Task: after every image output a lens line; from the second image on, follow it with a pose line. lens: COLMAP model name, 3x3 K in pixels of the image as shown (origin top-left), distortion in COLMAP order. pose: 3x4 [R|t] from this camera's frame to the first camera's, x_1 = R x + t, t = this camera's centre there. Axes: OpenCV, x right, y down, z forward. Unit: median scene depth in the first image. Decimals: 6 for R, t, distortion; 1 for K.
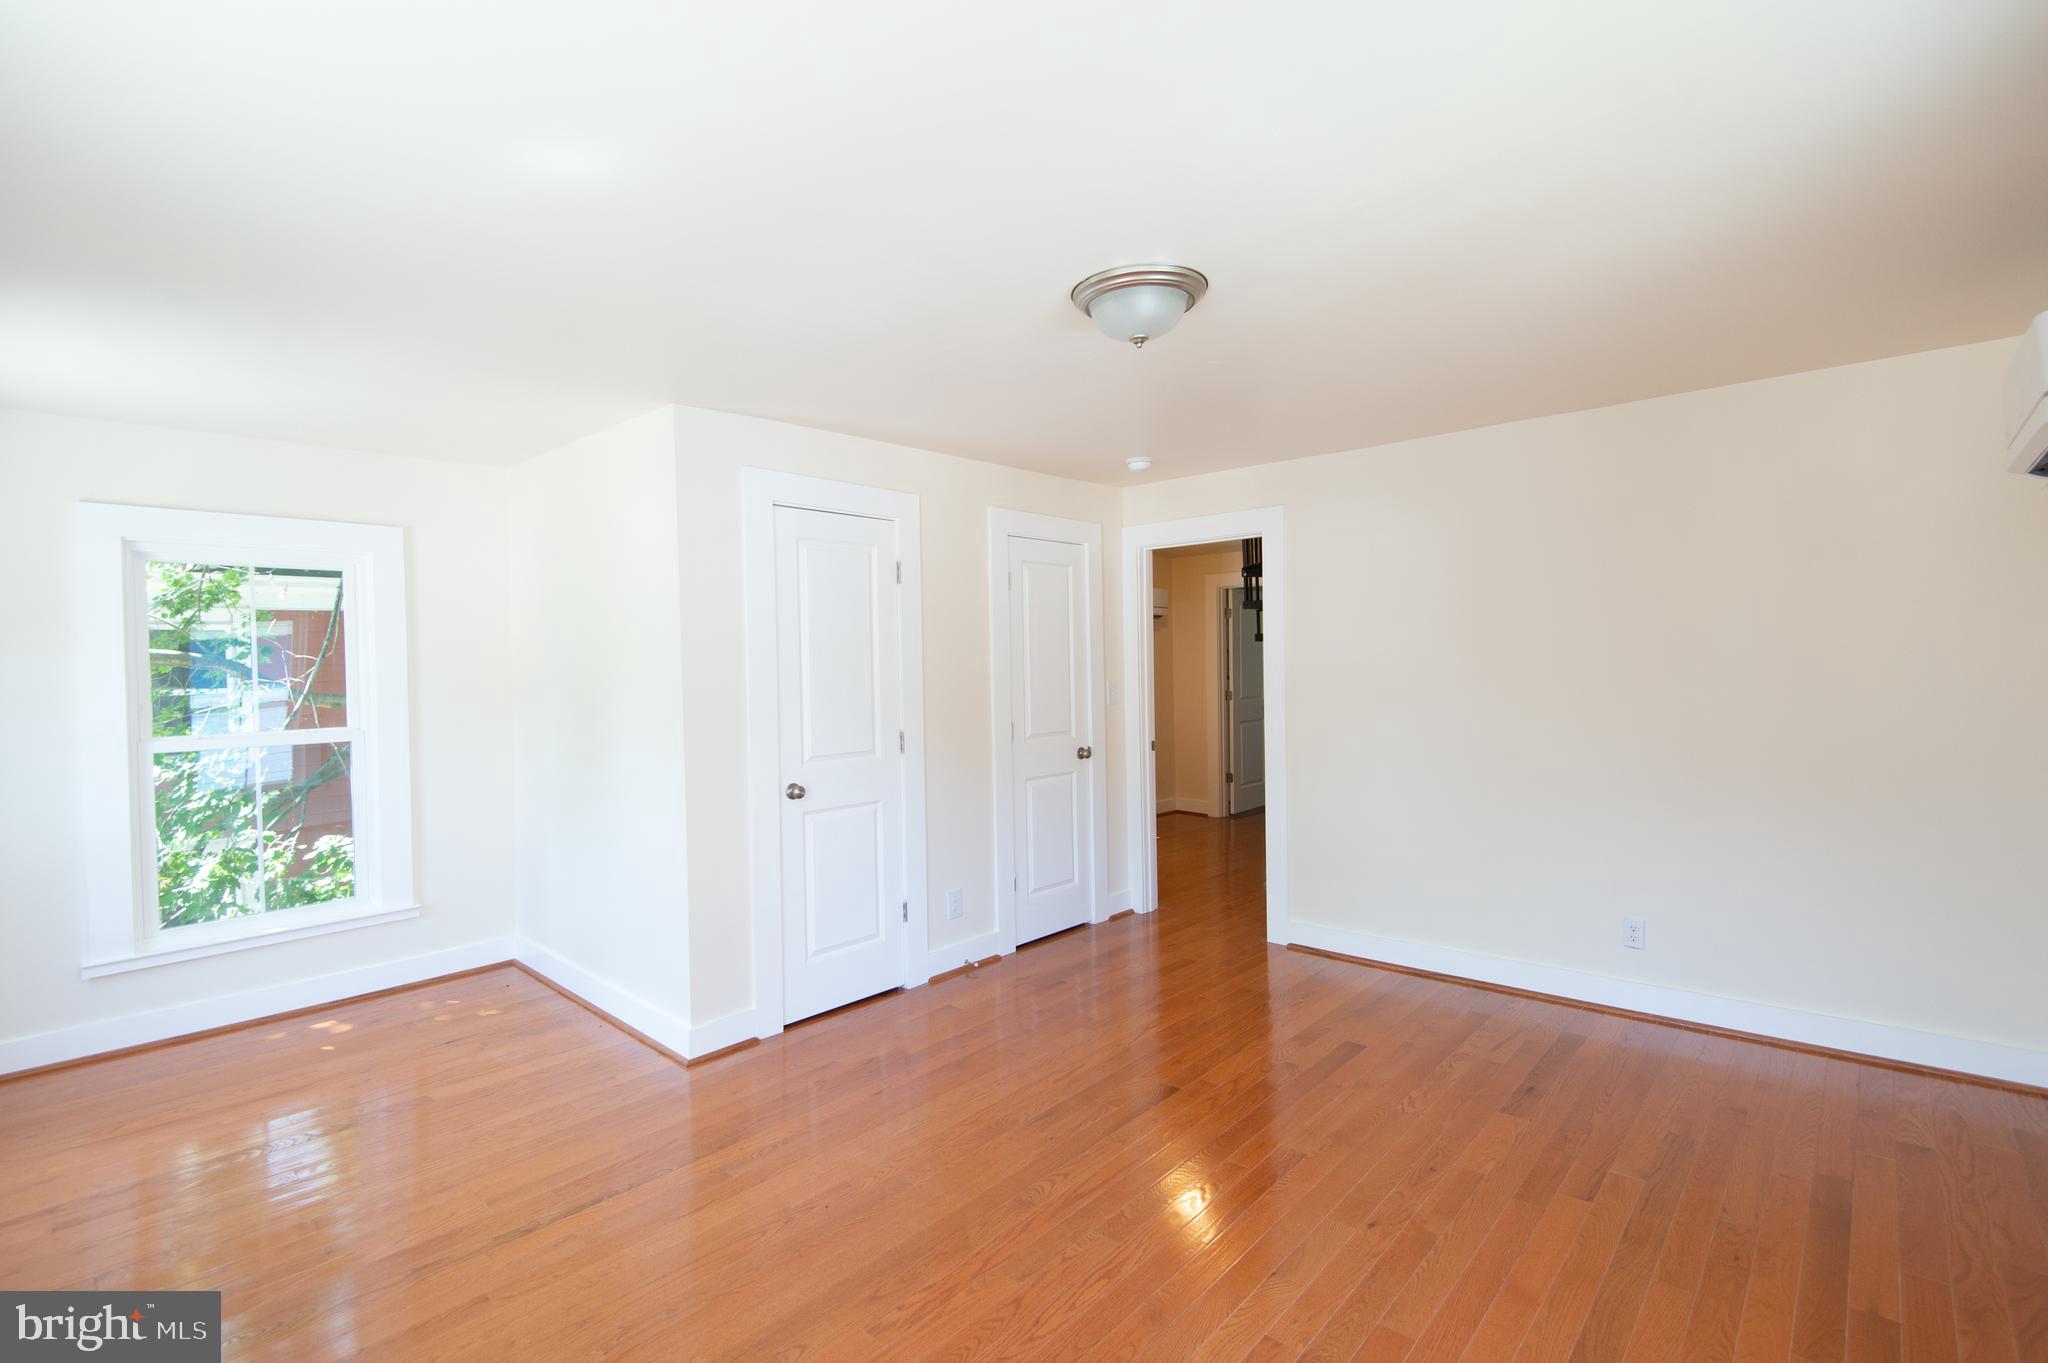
lens RADIAL K [[956.9, 0, 1024.0], [0, 956.9, 681.5], [0, 0, 1]] dist [0.040675, -0.023450]
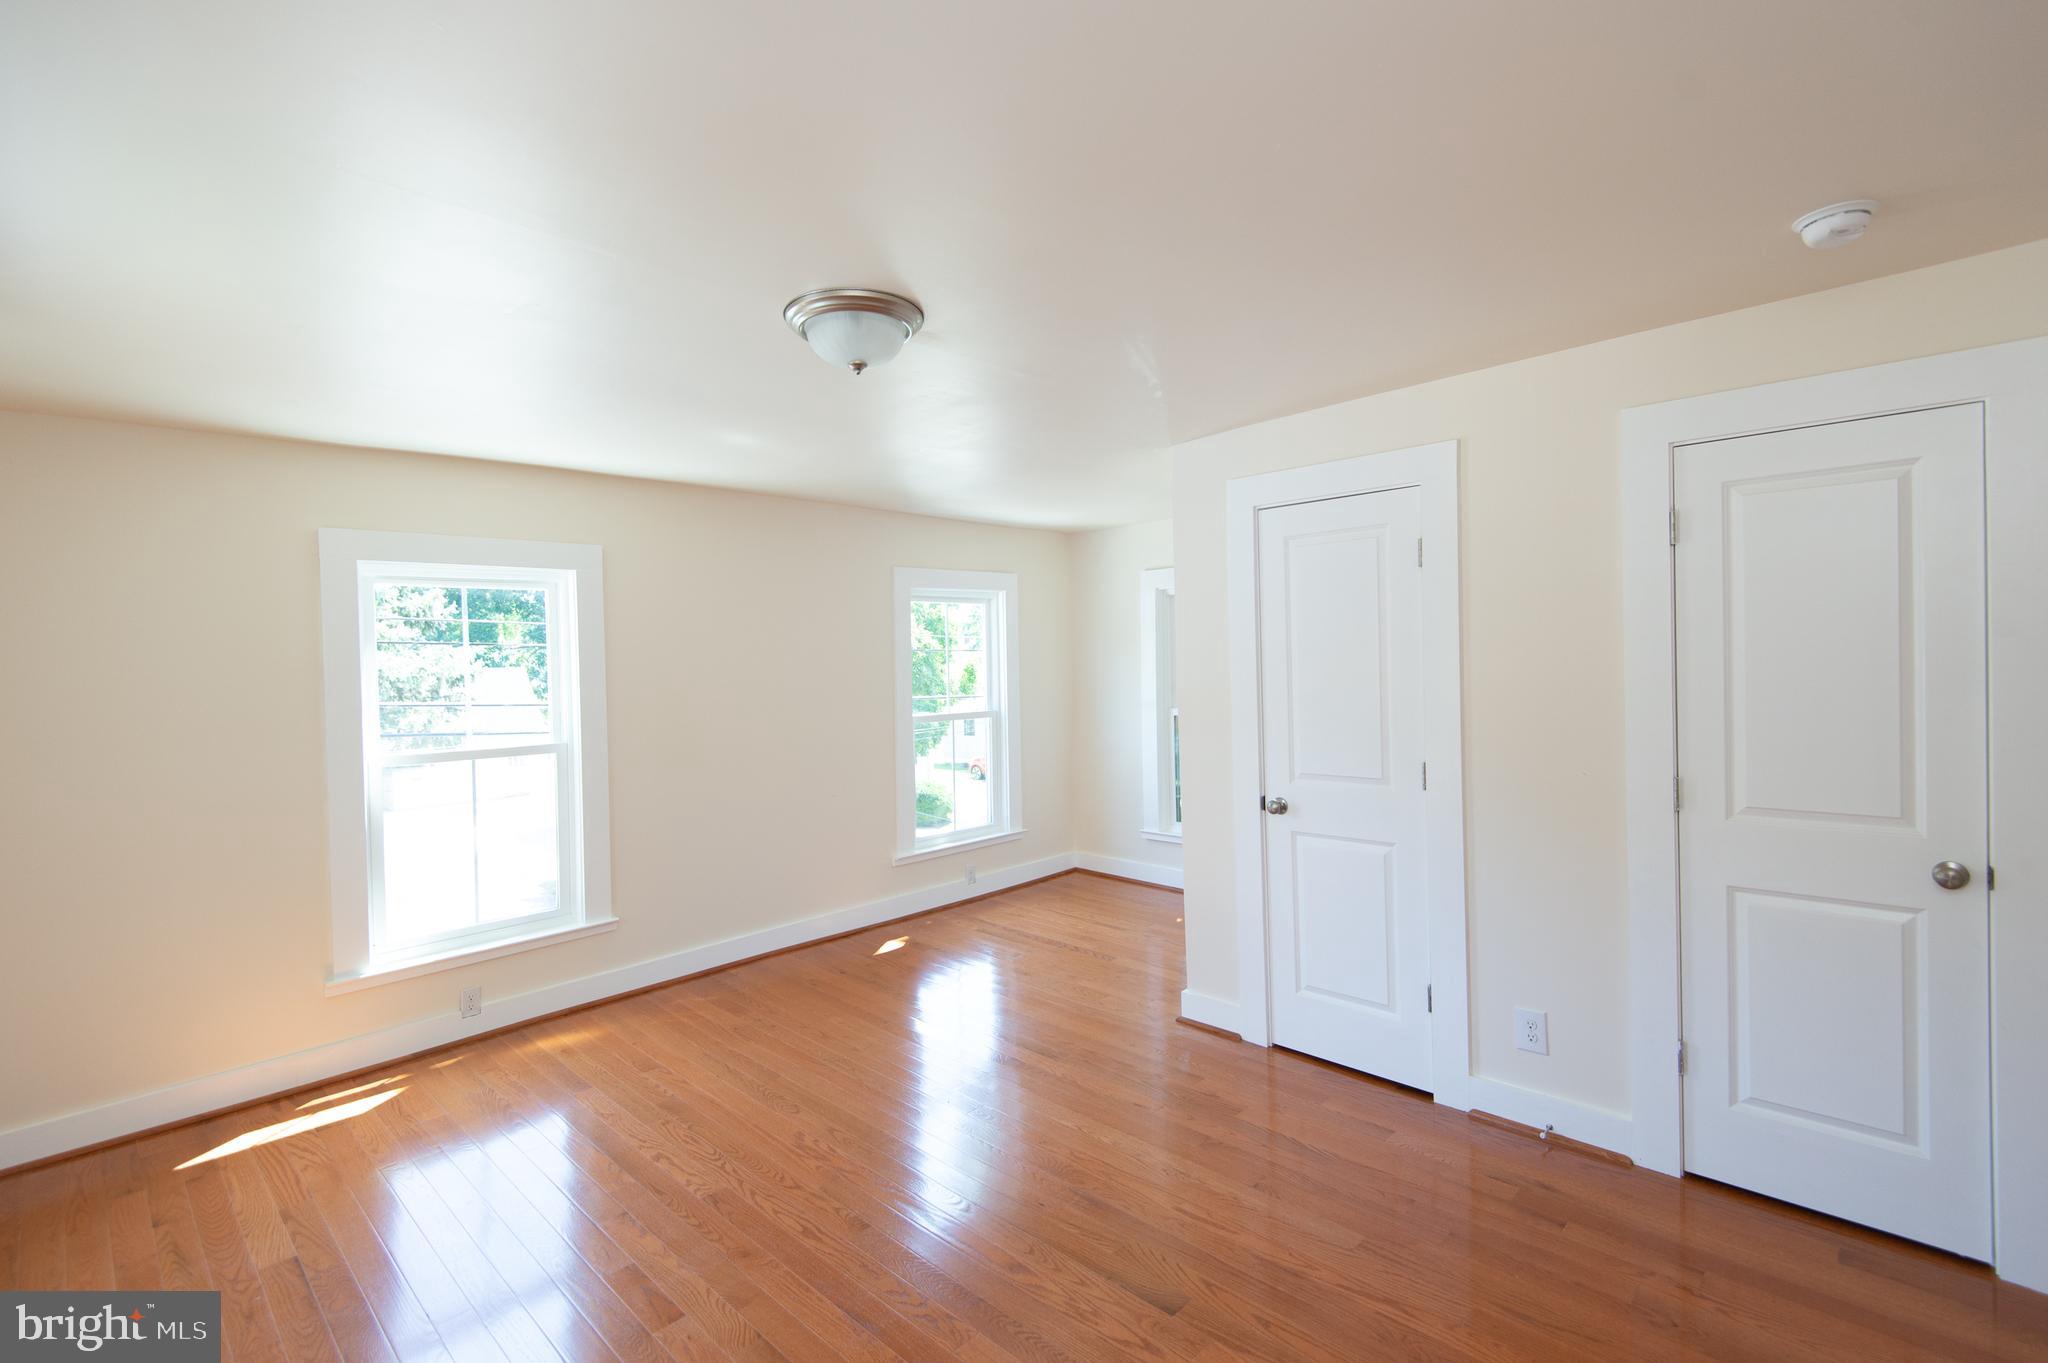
lens RADIAL K [[956.9, 0, 1024.0], [0, 956.9, 681.5], [0, 0, 1]] dist [0.040675, -0.023450]
pose [[-0.051748, 0.042580, -0.997752, 0.681205], [0.002472, 0.999093, 0.042509, -0.047175], [0.998657, -0.000267, -0.051807, 0.756677]]
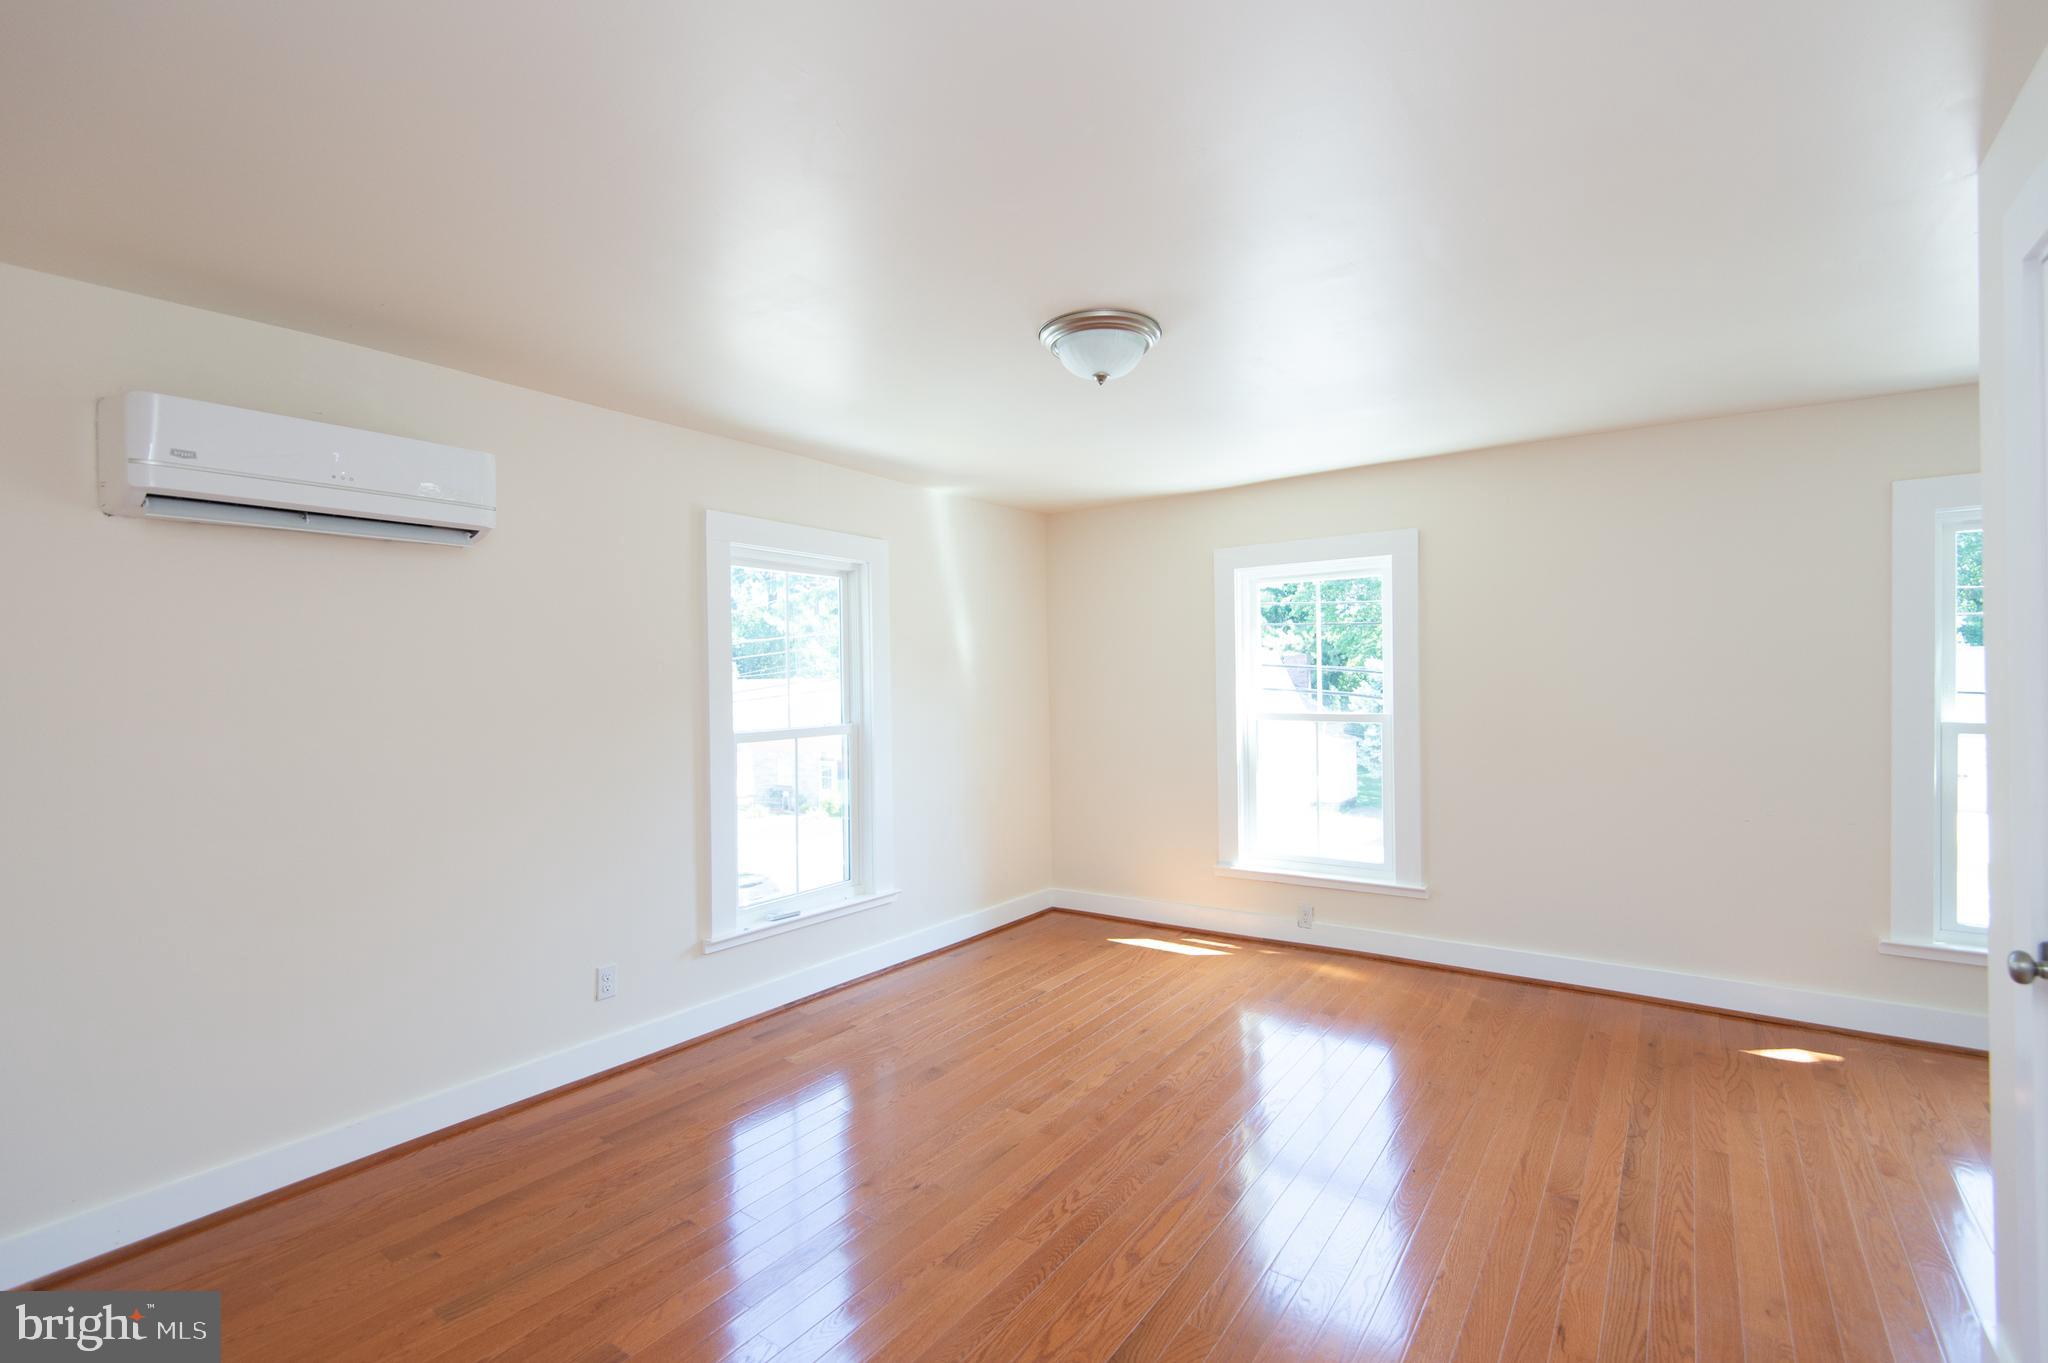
lens RADIAL K [[956.9, 0, 1024.0], [0, 956.9, 681.5], [0, 0, 1]] dist [0.040675, -0.023450]
pose [[-0.995065, 0.032554, -0.093728, 0.198744], [0.029005, 0.998819, 0.038986, -0.033304], [0.094887, 0.036075, -0.994834, 1.299594]]
